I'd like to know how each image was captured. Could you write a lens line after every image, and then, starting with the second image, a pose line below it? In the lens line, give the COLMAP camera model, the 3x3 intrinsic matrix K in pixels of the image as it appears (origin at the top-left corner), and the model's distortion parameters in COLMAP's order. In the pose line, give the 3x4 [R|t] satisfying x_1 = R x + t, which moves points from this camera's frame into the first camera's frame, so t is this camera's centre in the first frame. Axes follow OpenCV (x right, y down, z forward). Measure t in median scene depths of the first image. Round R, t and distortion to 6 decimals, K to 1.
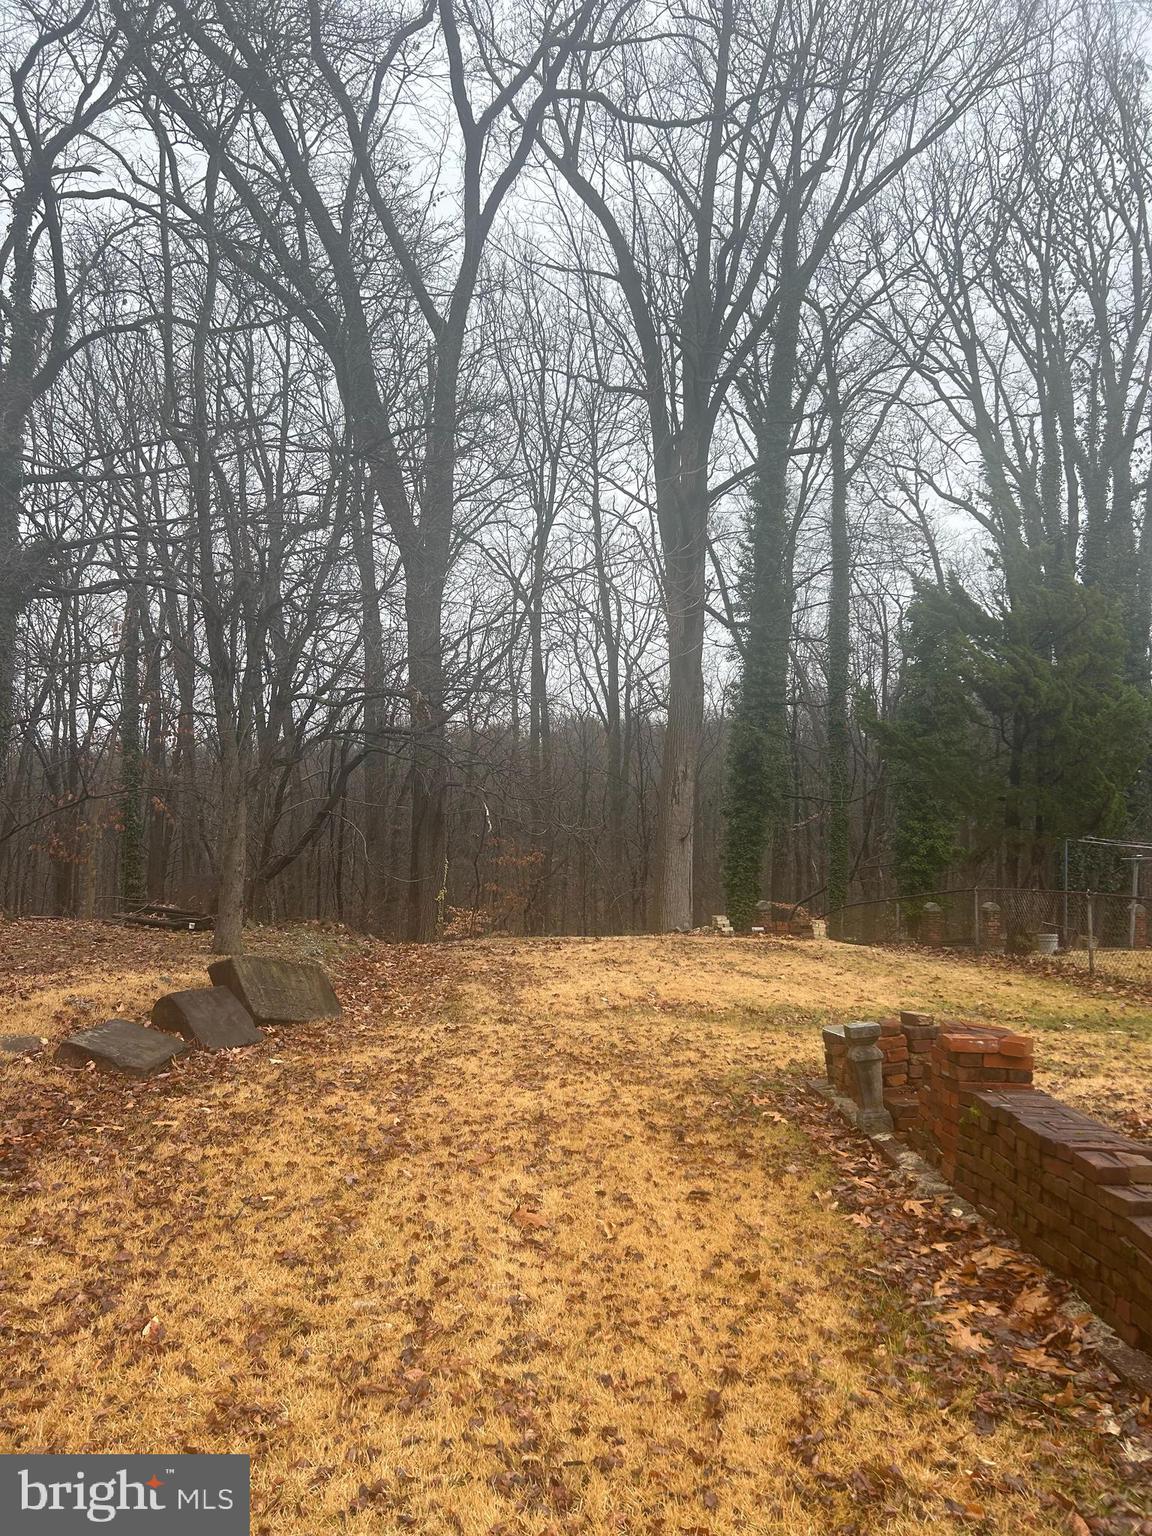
lens RADIAL K [[1246.5, 0, 581.5], [0, 1246.5, 767.2], [0, 0, 1]] dist [0.050636, -0.063085]
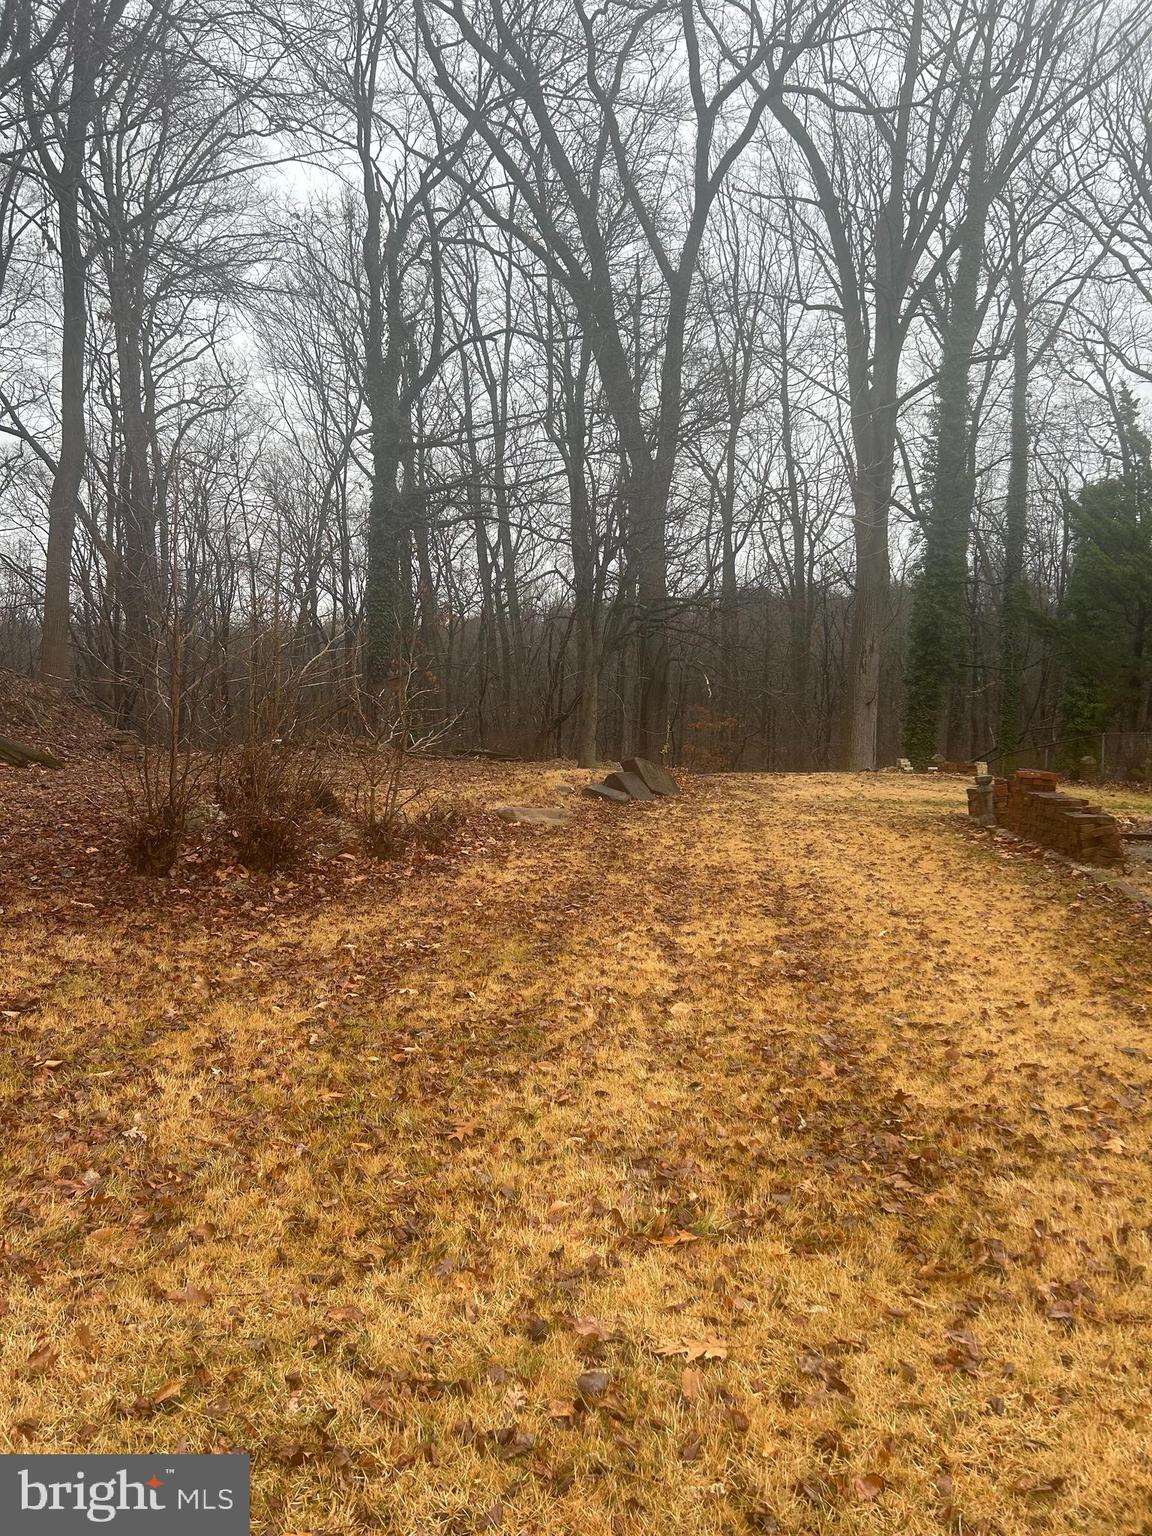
lens RADIAL K [[1246.5, 0, 565.2], [0, 1246.5, 774.0], [0, 0, 1]] dist [0.050636, -0.063085]
pose [[0.989244, 0.006479, -0.146131, -0.054371], [0.009441, 0.994108, 0.107986, -0.010601], [0.145969, -0.108204, 0.983354, -0.390343]]
